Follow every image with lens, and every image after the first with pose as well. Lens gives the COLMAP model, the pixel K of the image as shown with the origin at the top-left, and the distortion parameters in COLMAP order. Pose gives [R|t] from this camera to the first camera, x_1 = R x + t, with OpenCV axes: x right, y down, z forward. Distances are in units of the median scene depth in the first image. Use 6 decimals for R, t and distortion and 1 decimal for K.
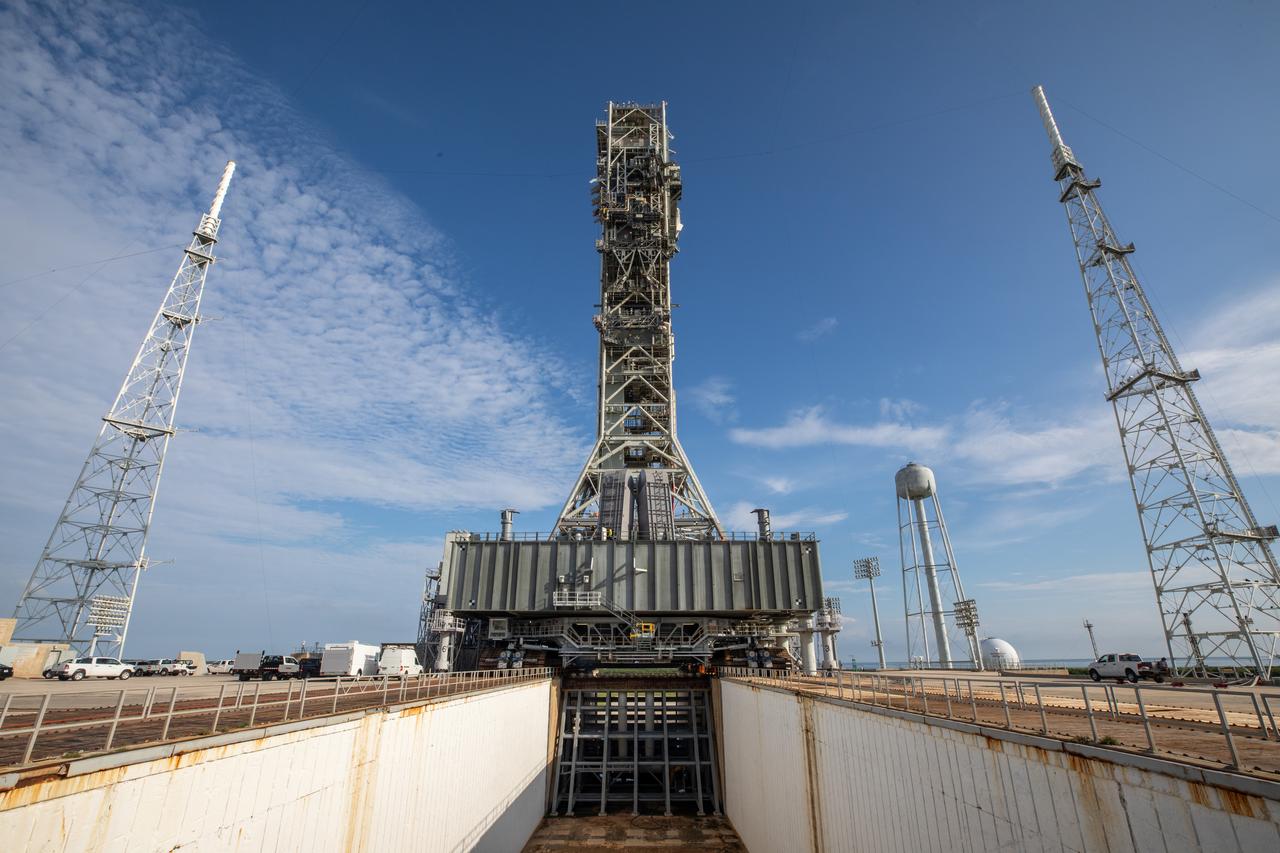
lens RADIAL K [[588.4, 0, 644.7], [0, 588.4, 429.8], [0, 0, 1]] dist [-0.035375, -0.000071]
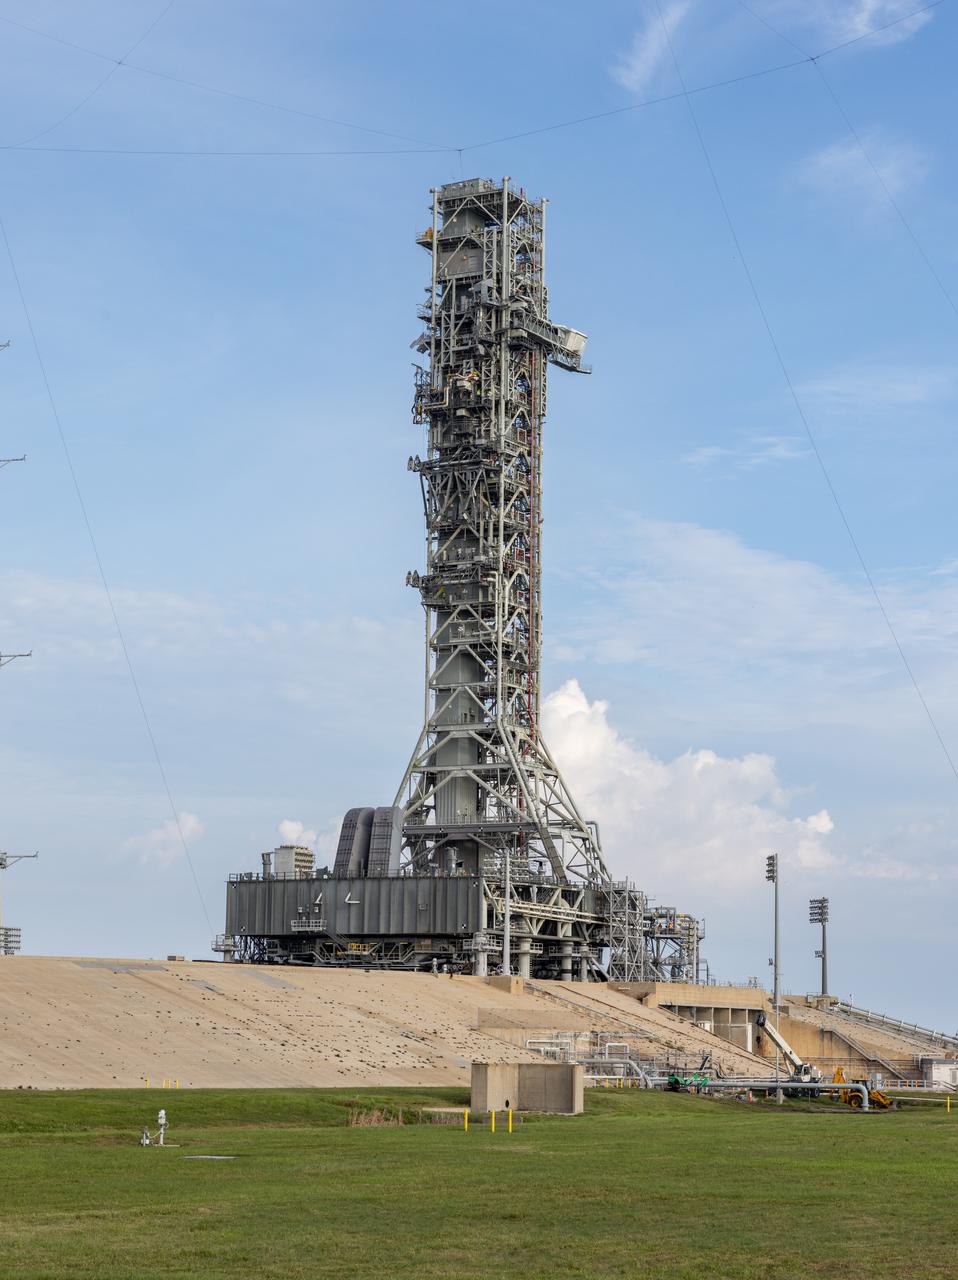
lens RADIAL K [[2857.0, 0, 479.0], [0, 2857.0, 640.0], [0, 0, 1]] dist [0.024193, 0.084019]
pose [[0.870864, -0.054681, -0.488473, 1.913211], [0.166454, 0.967881, 0.188412, -0.830624], [0.462482, -0.245390, 0.851994, -2.320640]]
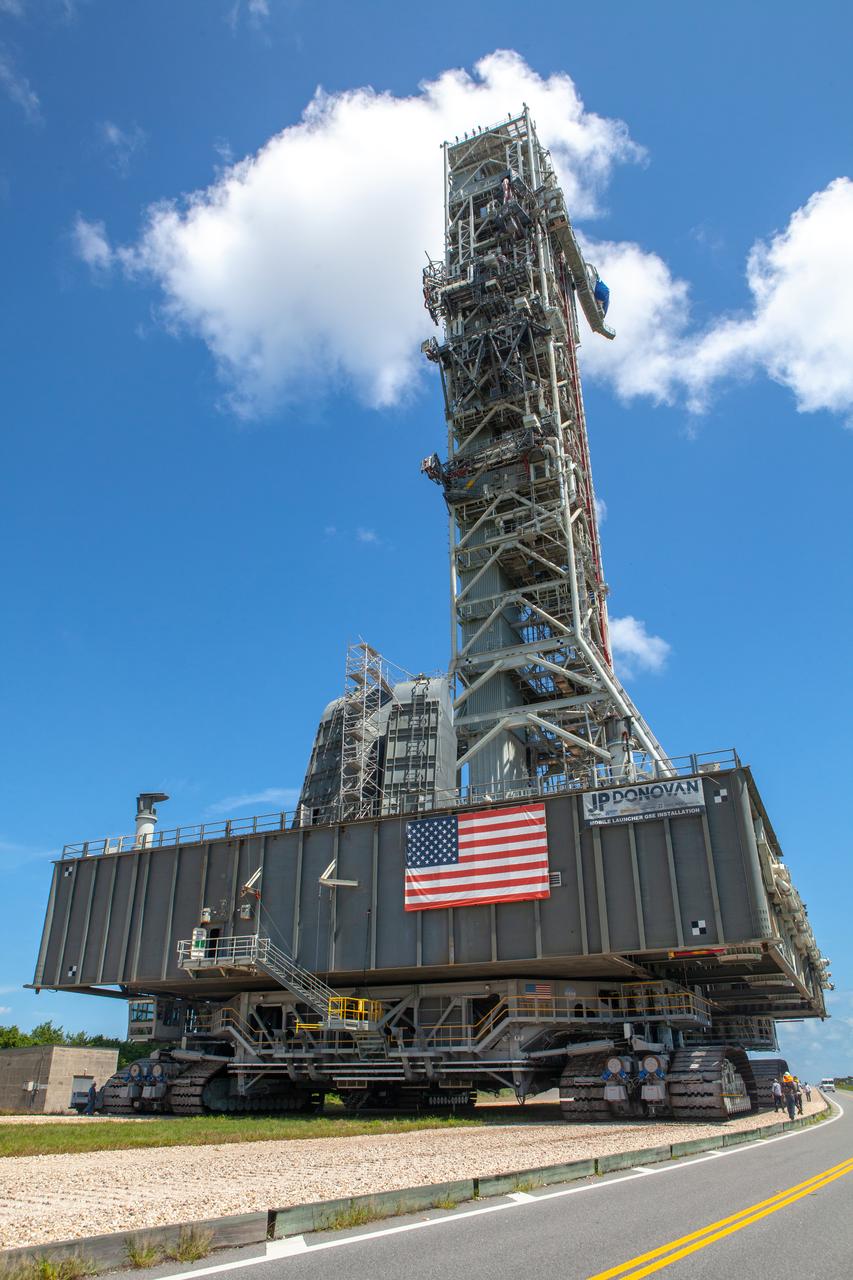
lens RADIAL K [[884.7, 0, 426.5], [0, 884.7, 640.0], [0, 0, 1]] dist [-0.066051, 0.002190]
pose [[0.901854, -0.198410, -0.383787, 0.211674], [0.155223, 0.977802, -0.140748, 0.097915], [0.403193, 0.067362, 0.912632, 0.232213]]
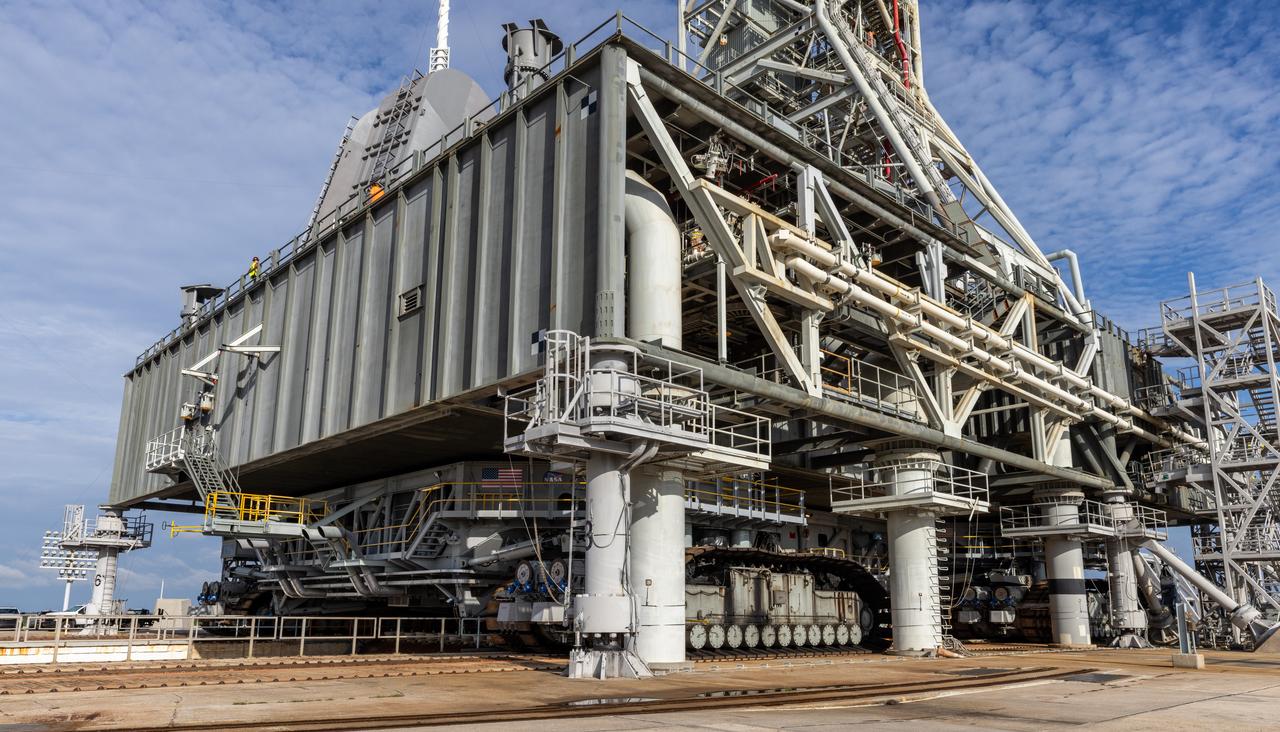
lens RADIAL K [[891.4, 0, 640.3], [0, 891.4, 425.6], [0, 0, 1]] dist [-0.000544, -0.000038]
pose [[0.687191, -0.146690, -0.711513, 0.308786], [0.262021, 0.963527, 0.054417, 0.186519], [0.677579, -0.223826, 0.700563, 0.460939]]
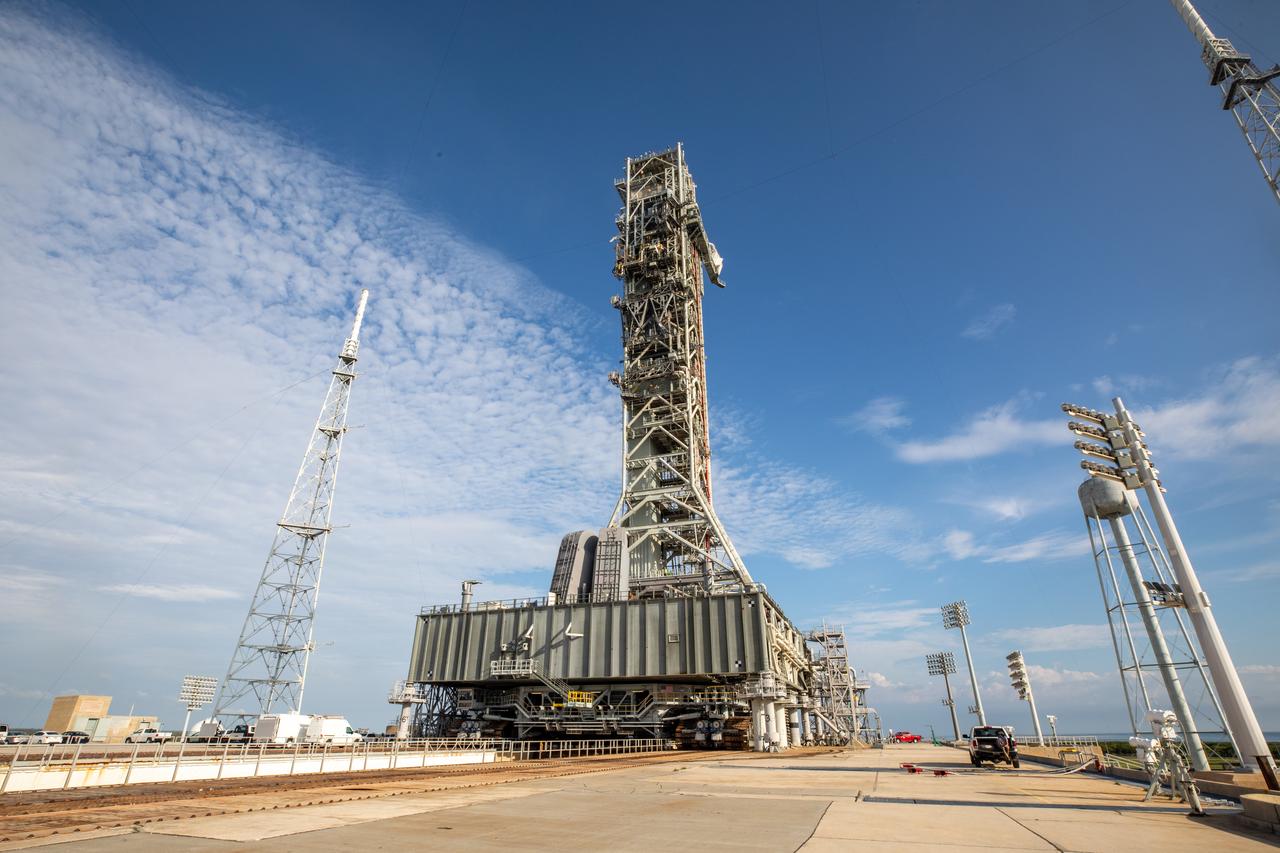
lens RADIAL K [[618.4, 0, 643.6], [0, 618.4, 432.6], [0, 0, 1]] dist [-0.035633, -0.000006]
pose [[0.940747, -0.146453, -0.305853, 0.273138], [0.122557, 0.987804, -0.096032, 0.012450], [0.316187, 0.052857, 0.947223, 0.034767]]
